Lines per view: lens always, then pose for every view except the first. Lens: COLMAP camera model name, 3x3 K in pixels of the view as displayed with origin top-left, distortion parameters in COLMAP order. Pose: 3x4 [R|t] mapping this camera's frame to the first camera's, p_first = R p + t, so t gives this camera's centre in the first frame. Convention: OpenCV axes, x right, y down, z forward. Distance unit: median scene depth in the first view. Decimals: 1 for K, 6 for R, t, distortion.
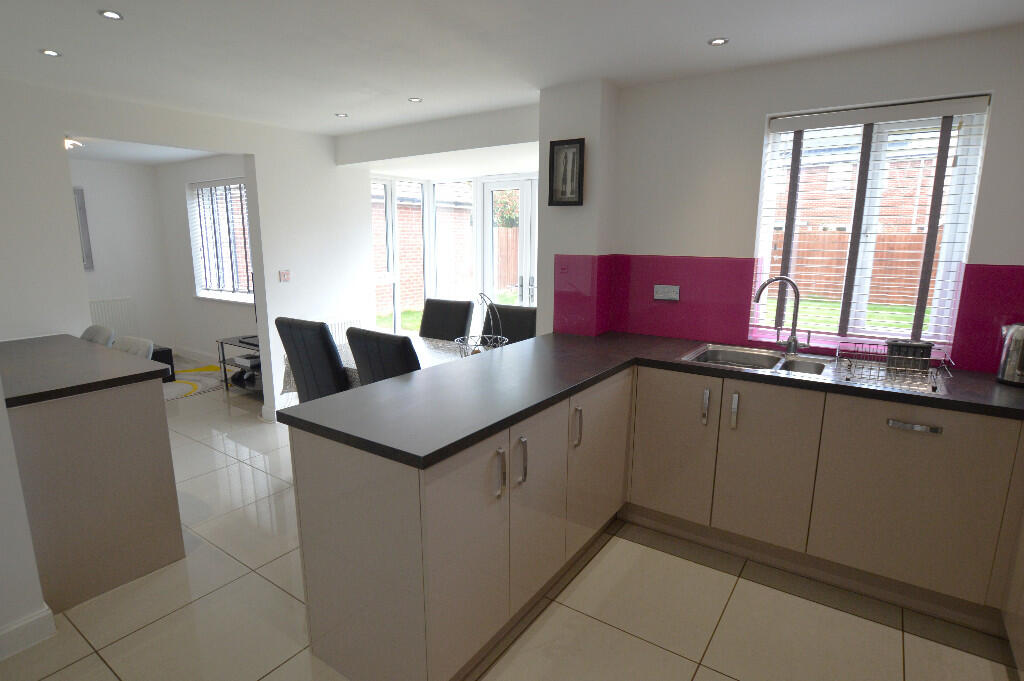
lens RADIAL K [[535.3, 0, 512.6], [0, 535.3, 343.0], [0, 0, 1]] dist [-0.026023, 0.003619]
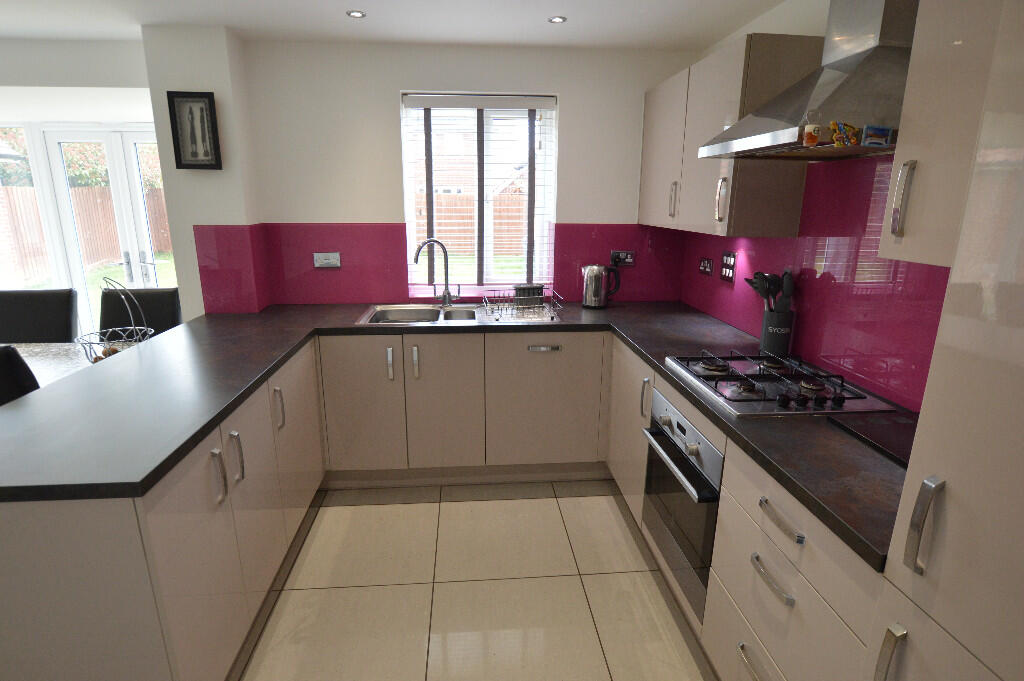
lens RADIAL K [[535.3, 0, 513.3], [0, 535.3, 340.6], [0, 0, 1]] dist [-0.026023, 0.003619]
pose [[0.766739, -0.161220, 0.621385, -0.106551], [0.120338, 0.986889, 0.107563, -0.012083], [-0.630579, -0.007696, 0.776087, -0.001566]]
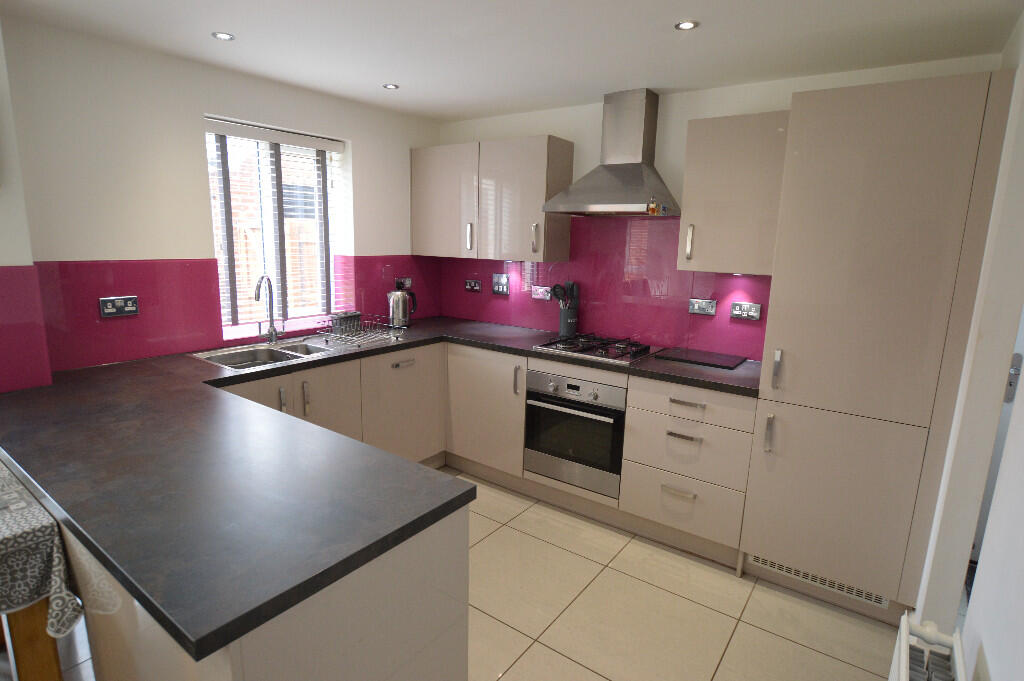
lens RADIAL K [[535.3, 0, 509.5], [0, 535.3, 339.2], [0, 0, 1]] dist [-0.026023, 0.003619]
pose [[0.016349, -0.188236, 0.981988, -0.564590], [0.168033, 0.968668, 0.182885, -0.108302], [-0.985646, 0.162016, 0.047466, 0.465044]]
